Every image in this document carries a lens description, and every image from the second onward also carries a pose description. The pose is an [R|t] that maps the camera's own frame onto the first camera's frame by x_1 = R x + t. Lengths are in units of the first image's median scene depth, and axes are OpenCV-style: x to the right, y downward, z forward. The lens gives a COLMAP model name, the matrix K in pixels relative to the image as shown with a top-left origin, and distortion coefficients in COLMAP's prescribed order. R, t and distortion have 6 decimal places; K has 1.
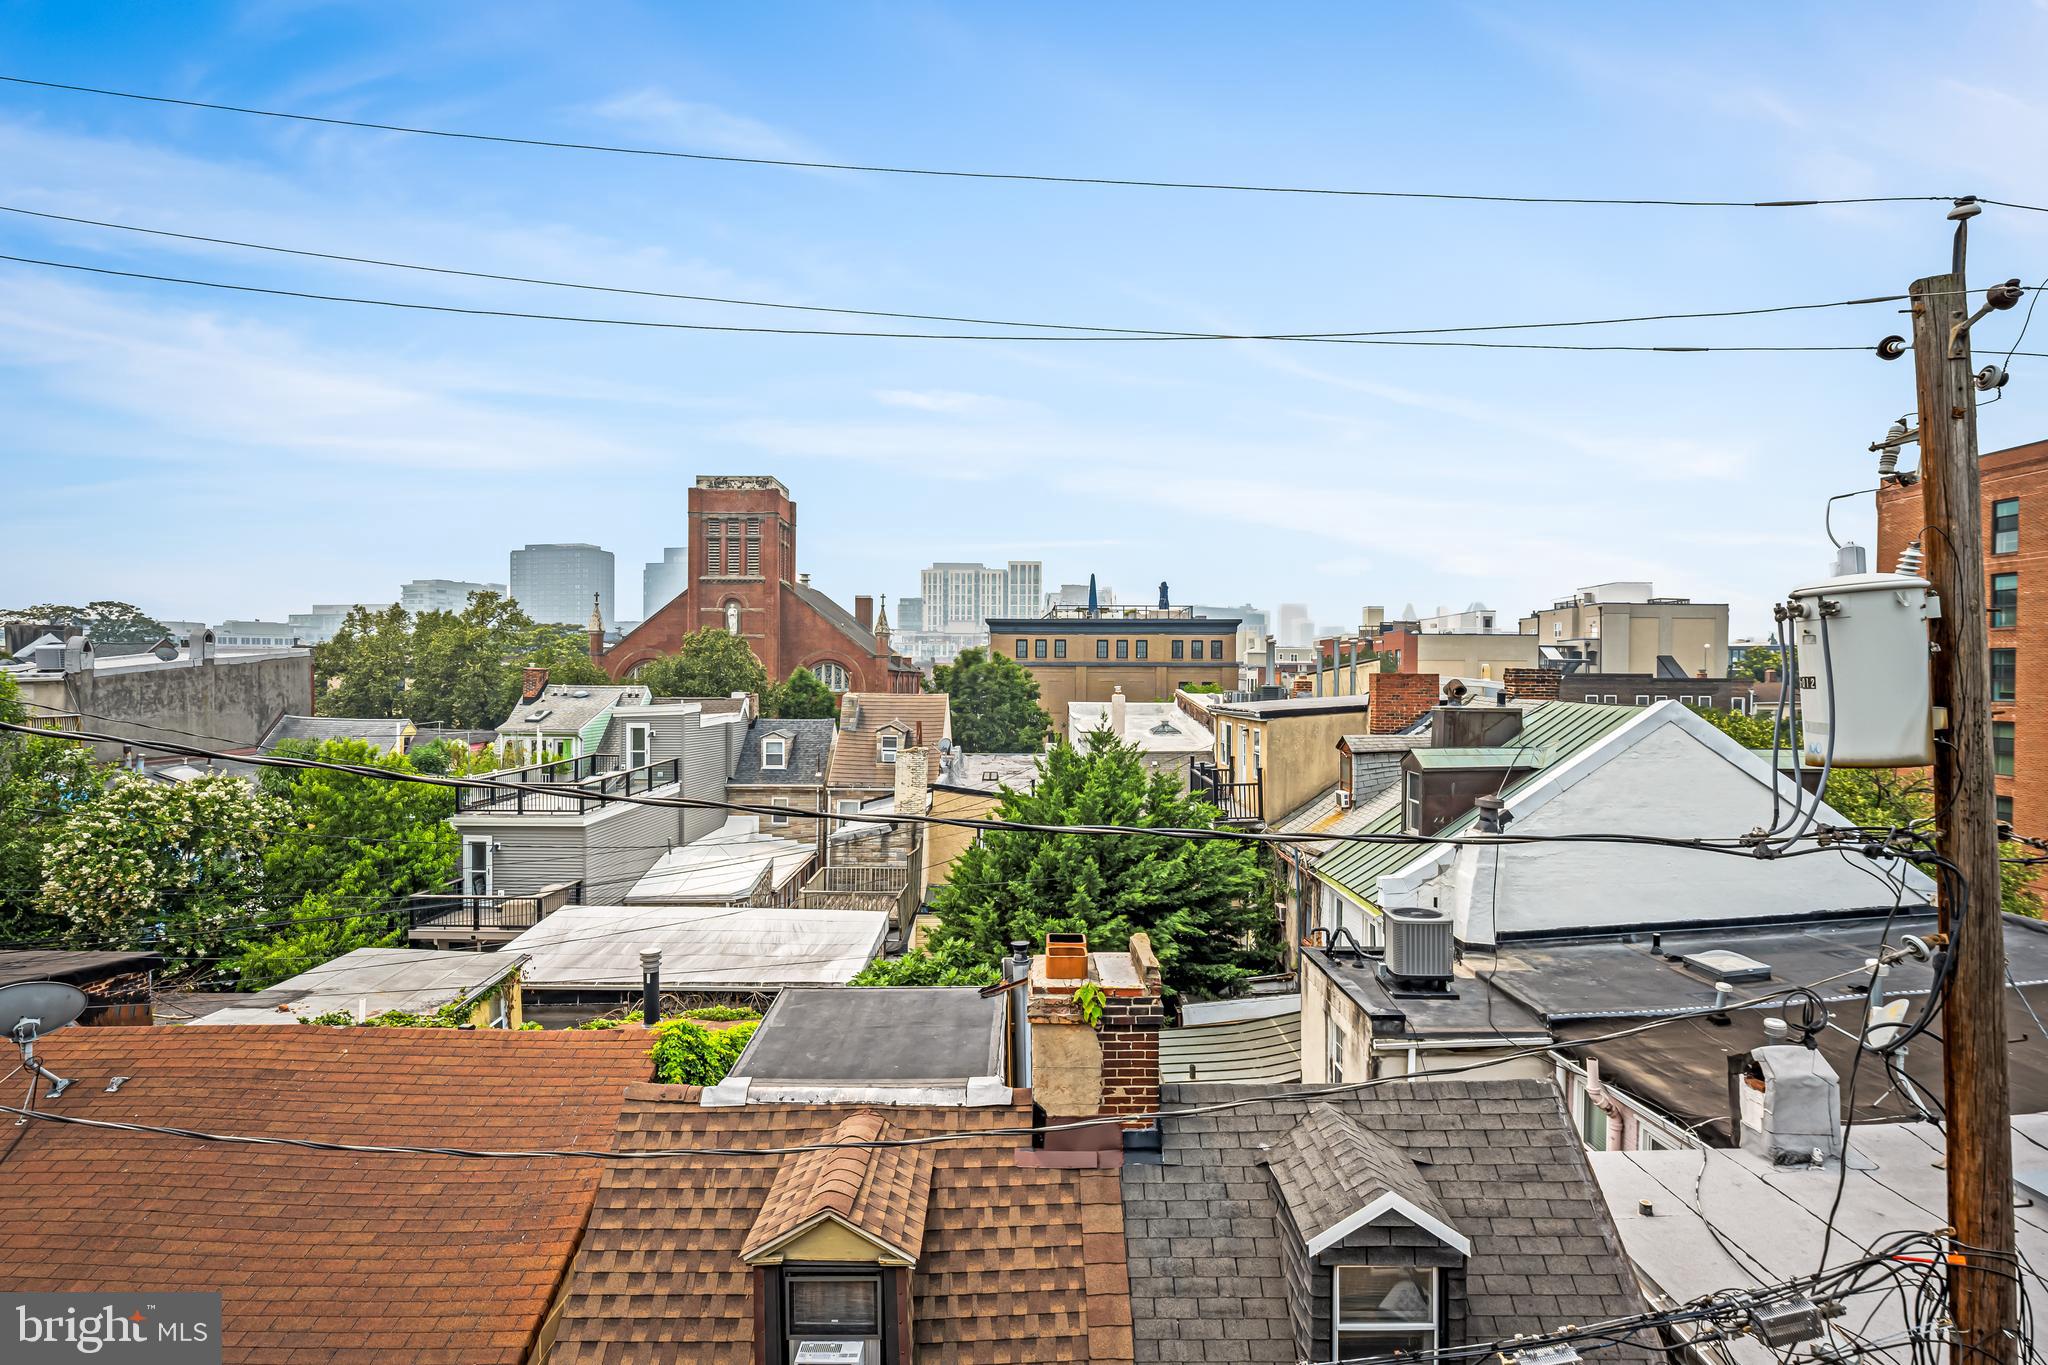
lens RADIAL K [[1046.2, 0, 1026.3], [0, 1046.2, 685.0], [0, 0, 1]] dist [0.000003, -0.001129]
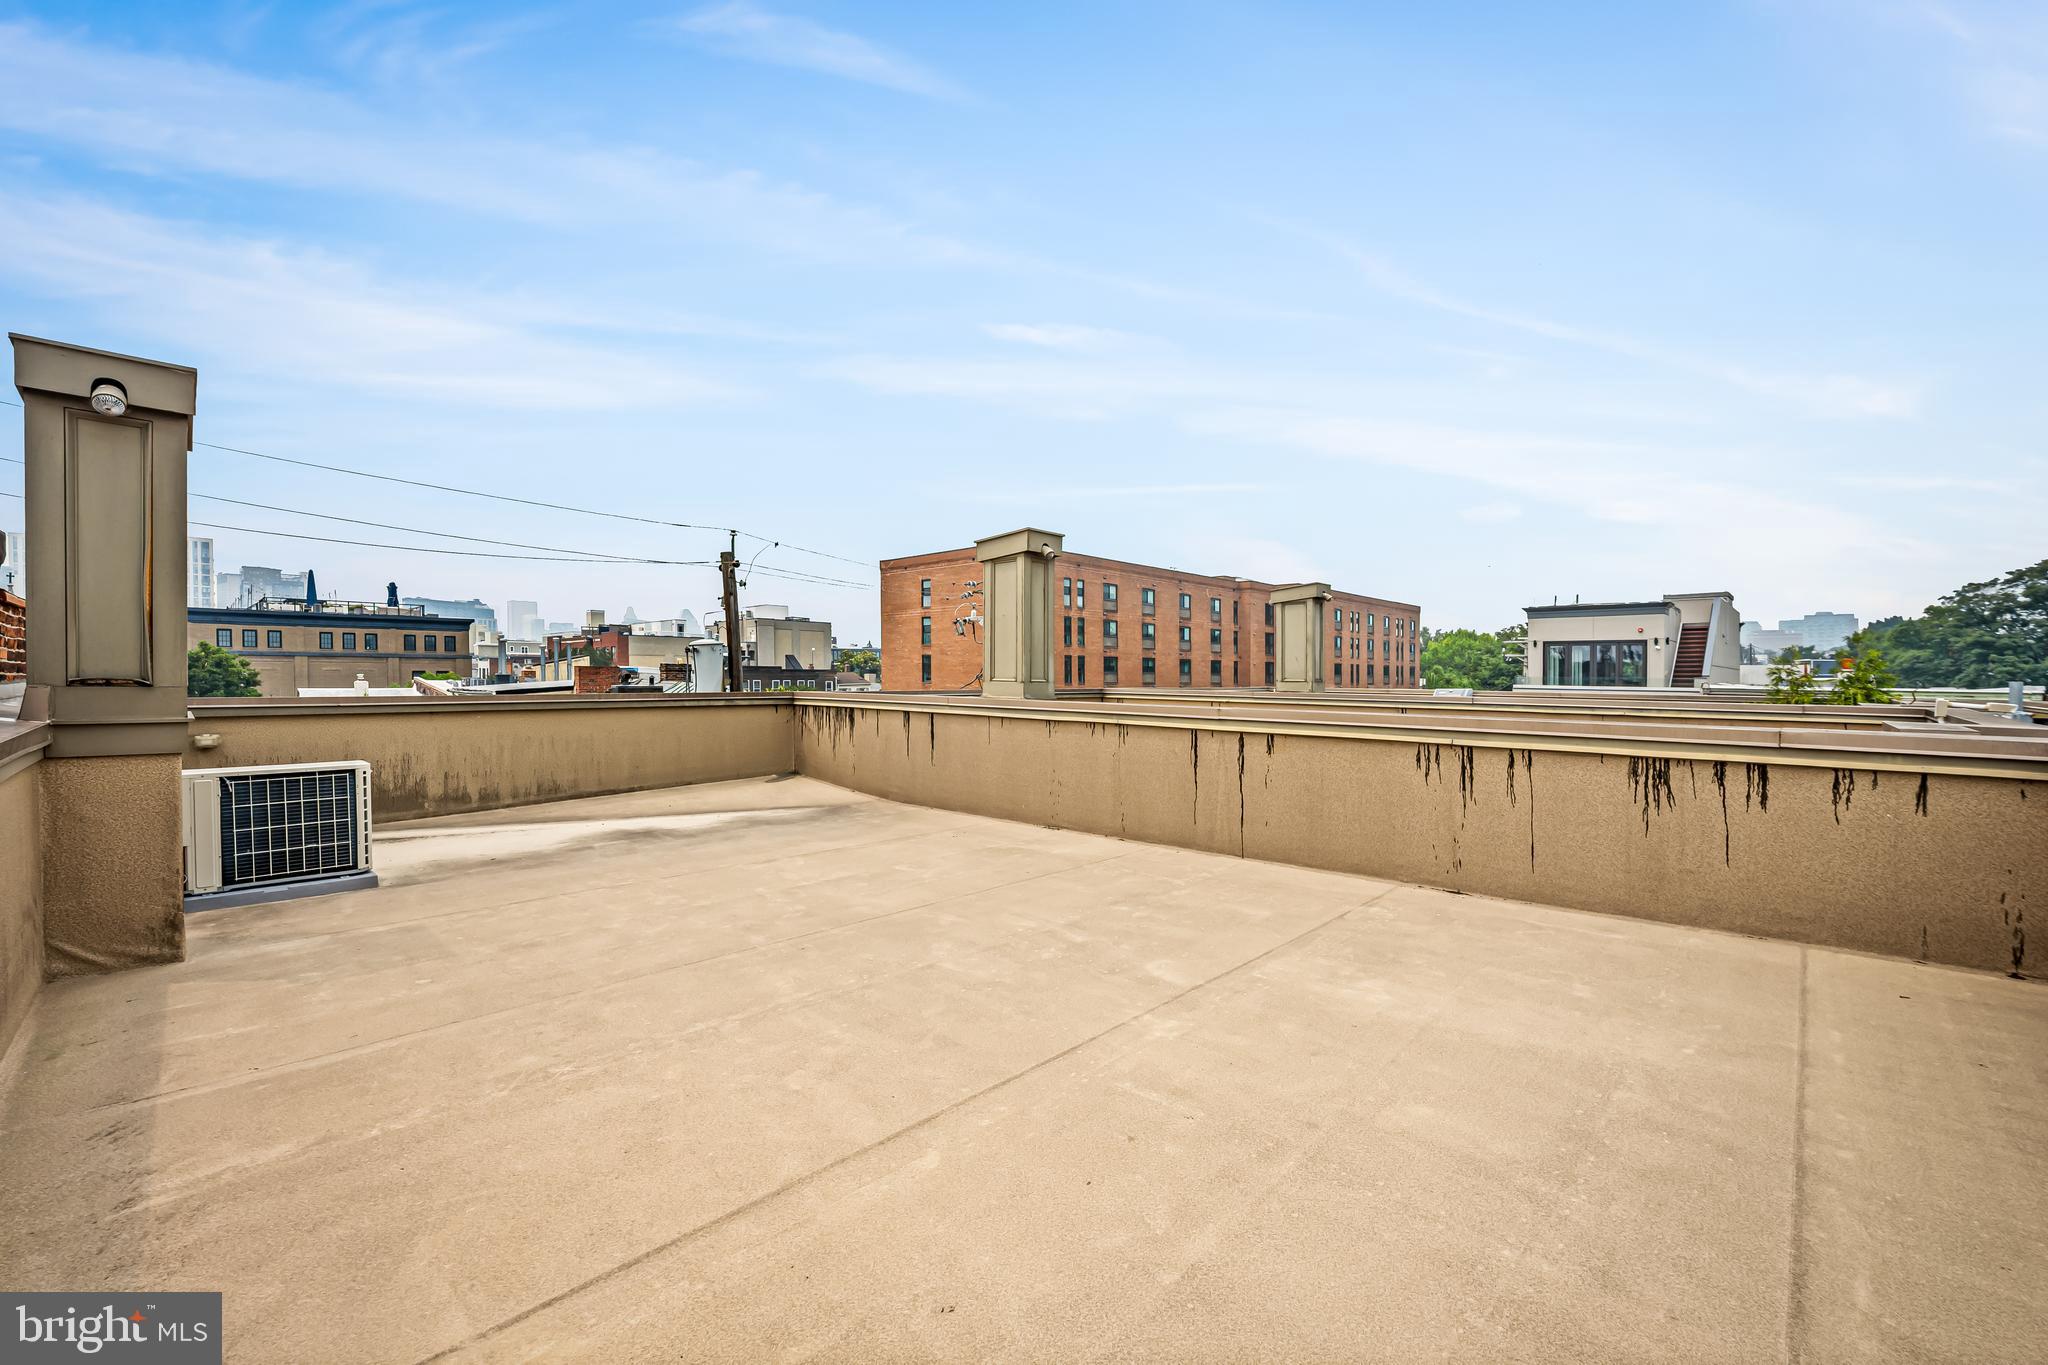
lens RADIAL K [[829.9, 0, 1023.3], [0, 829.9, 688.8], [0, 0, 1]] dist [-0.004251, -0.000873]
pose [[0.702505, -0.012819, 0.711564, -0.031015], [-0.000267, 0.999833, 0.018276, 0.000274], [-0.711679, -0.013030, 0.702384, -0.129013]]
